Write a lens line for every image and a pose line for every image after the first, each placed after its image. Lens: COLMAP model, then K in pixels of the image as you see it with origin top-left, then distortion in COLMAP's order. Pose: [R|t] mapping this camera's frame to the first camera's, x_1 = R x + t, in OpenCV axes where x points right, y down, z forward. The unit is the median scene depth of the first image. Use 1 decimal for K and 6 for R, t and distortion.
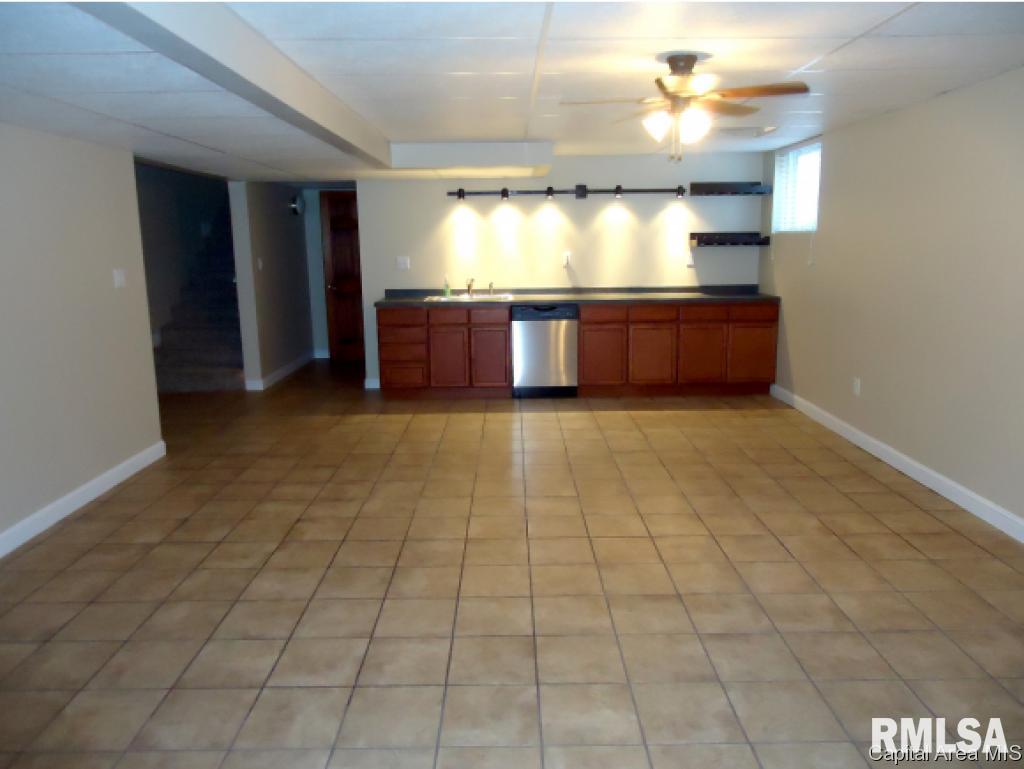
lens RADIAL K [[738.9, 0, 510.1], [0, 738.9, 380.0], [0, 0, 1]] dist [-0.014863, 0.006243]
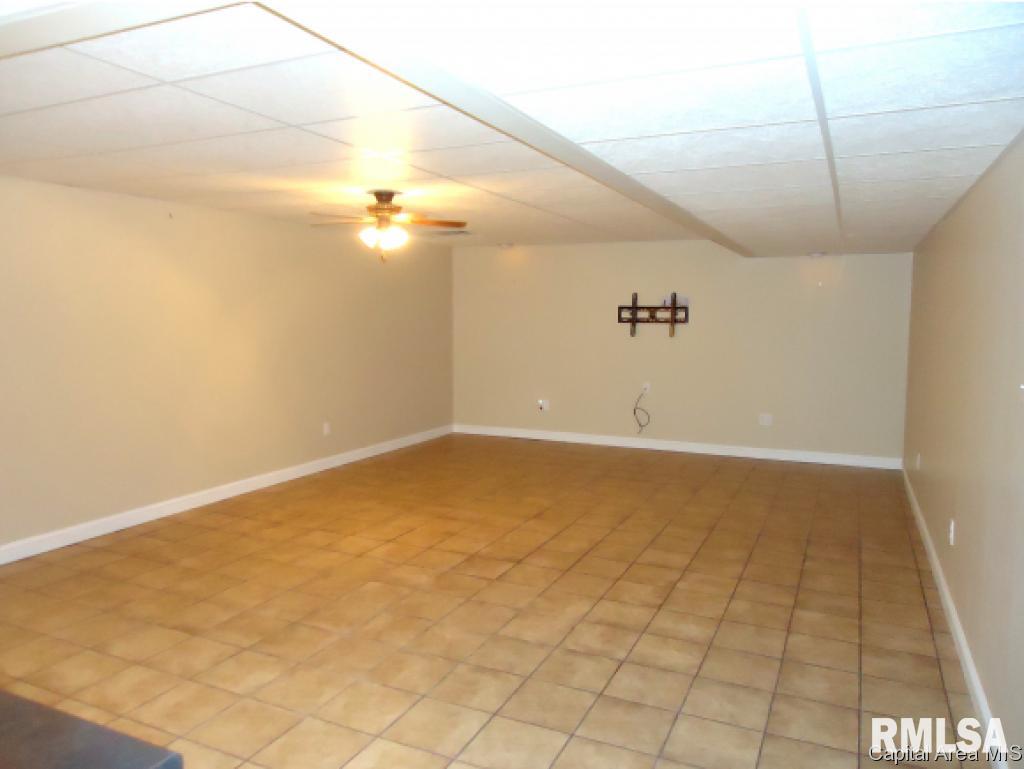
lens RADIAL K [[738.9, 0, 510.1], [0, 738.9, 380.0], [0, 0, 1]] dist [-0.014863, 0.006243]
pose [[-0.904493, -0.030920, 0.425366, -0.523560], [0.086191, 0.963537, 0.253314, -0.356308], [-0.417688, 0.265784, -0.868847, 1.885308]]
